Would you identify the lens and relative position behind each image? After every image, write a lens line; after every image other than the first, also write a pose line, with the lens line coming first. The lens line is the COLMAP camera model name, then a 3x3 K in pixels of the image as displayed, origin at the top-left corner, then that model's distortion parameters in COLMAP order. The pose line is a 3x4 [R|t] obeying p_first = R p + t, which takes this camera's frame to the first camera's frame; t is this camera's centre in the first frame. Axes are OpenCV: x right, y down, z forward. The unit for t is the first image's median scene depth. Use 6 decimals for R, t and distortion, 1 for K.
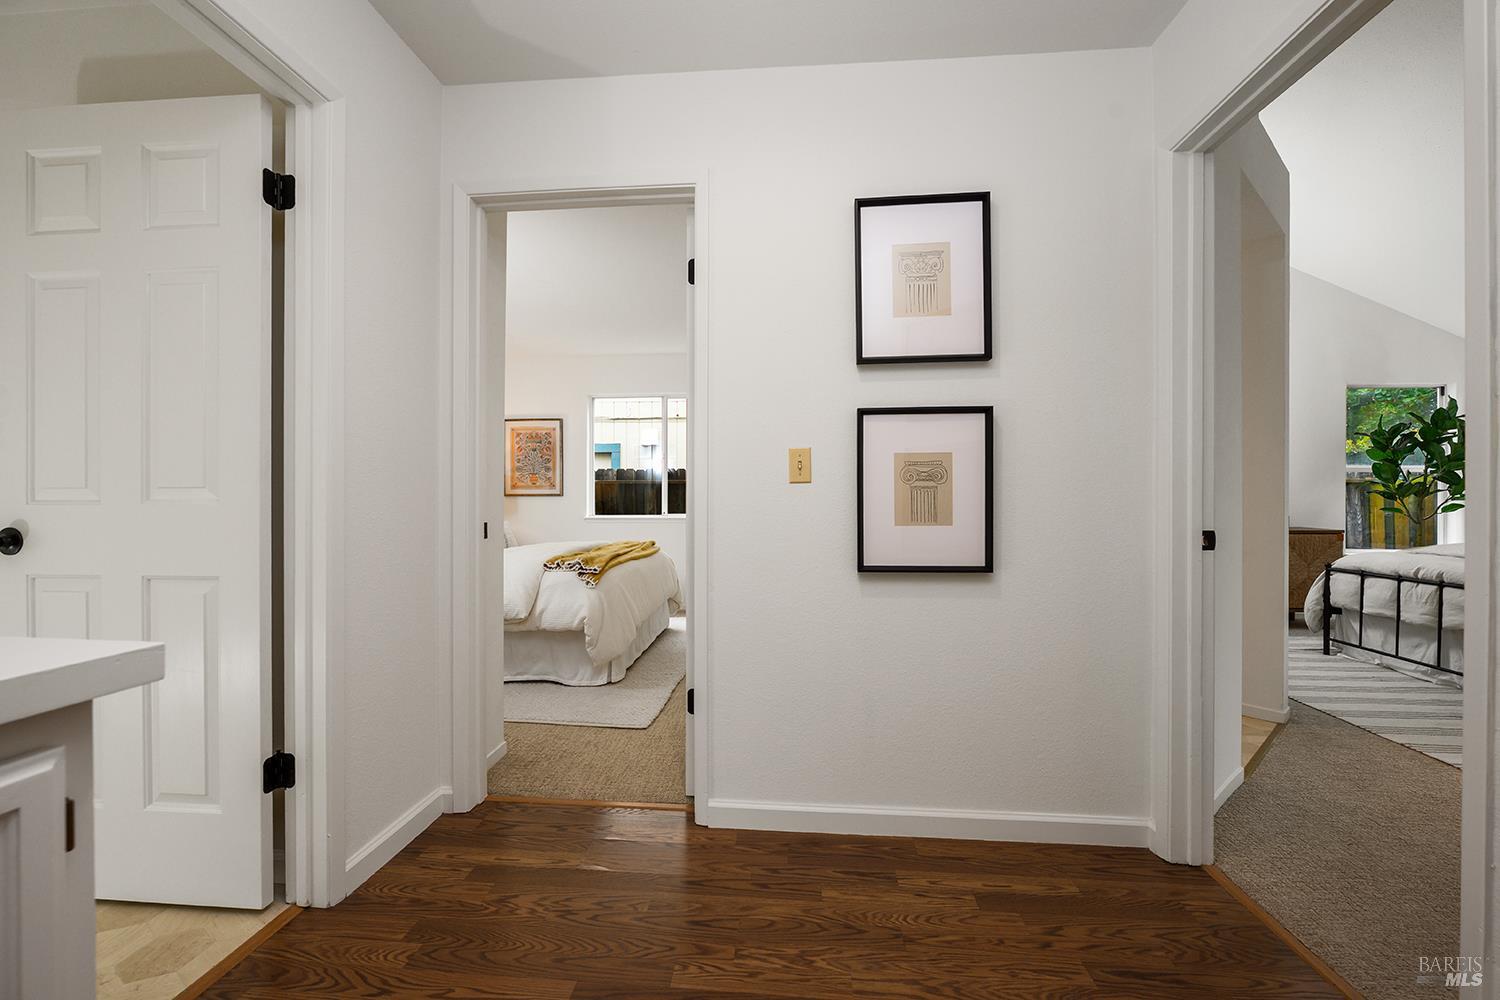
lens RADIAL K [[598.0, 0, 754.2], [0, 598.0, 502.7], [0, 0, 1]] dist [-0.006609, 0.000049]
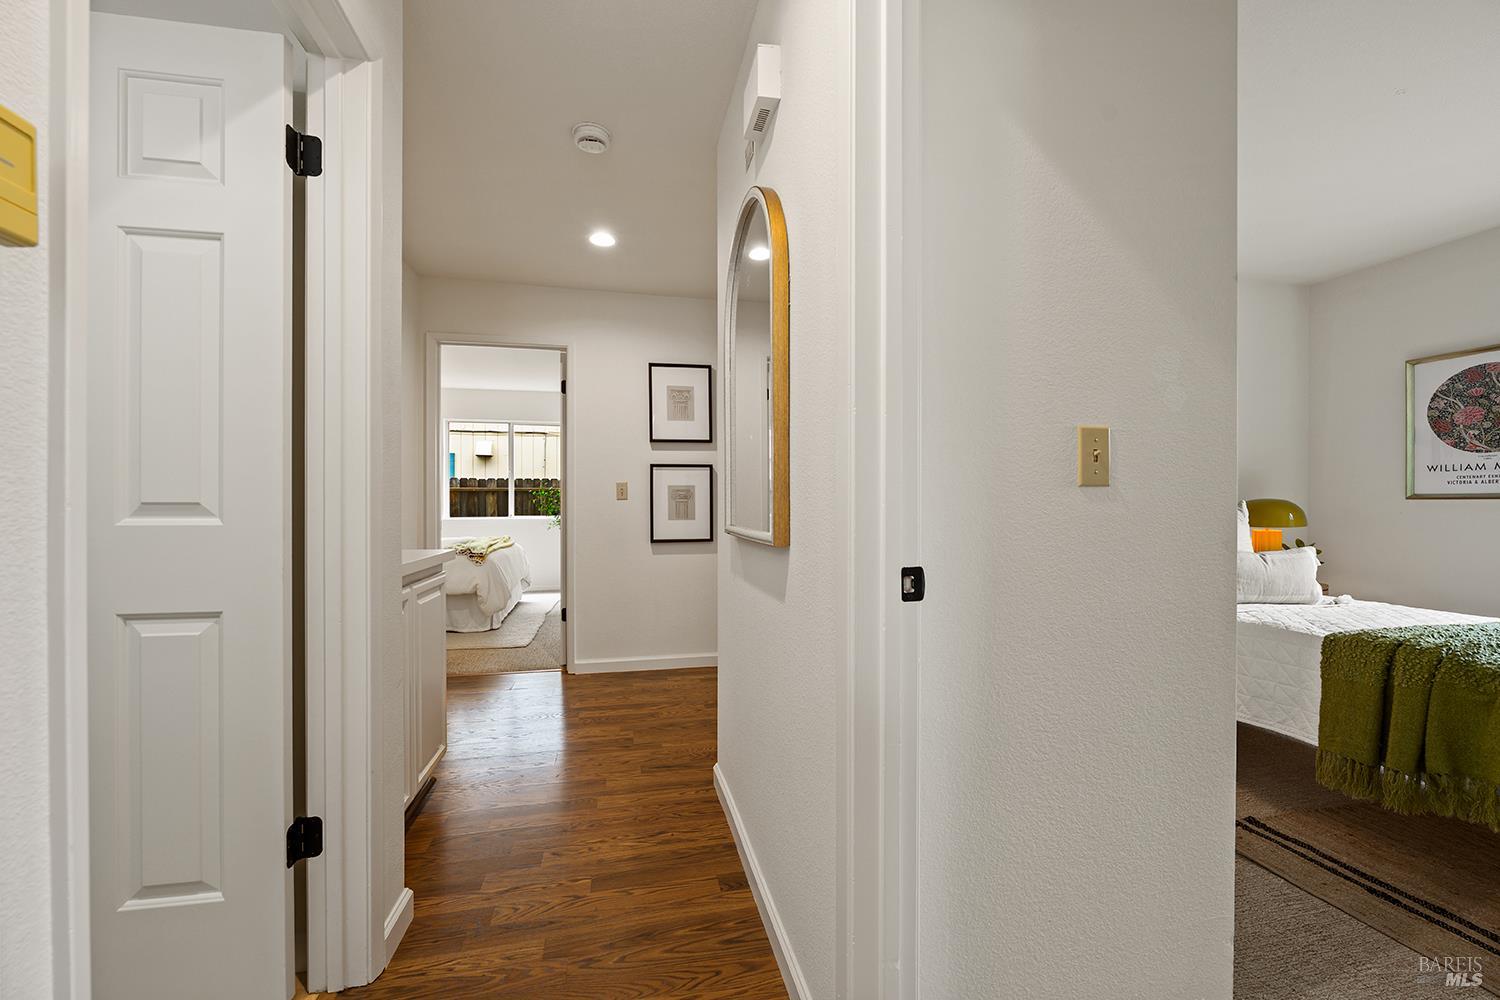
lens RADIAL K [[598.0, 0, 748.0], [0, 598.0, 503.2], [0, 0, 1]] dist [-0.006609, 0.000049]
pose [[0.957878, -0.002921, 0.287161, -0.042179], [0.002970, 0.999996, 0.000266, -0.009099], [-0.287161, 0.000598, 0.957882, -0.469462]]
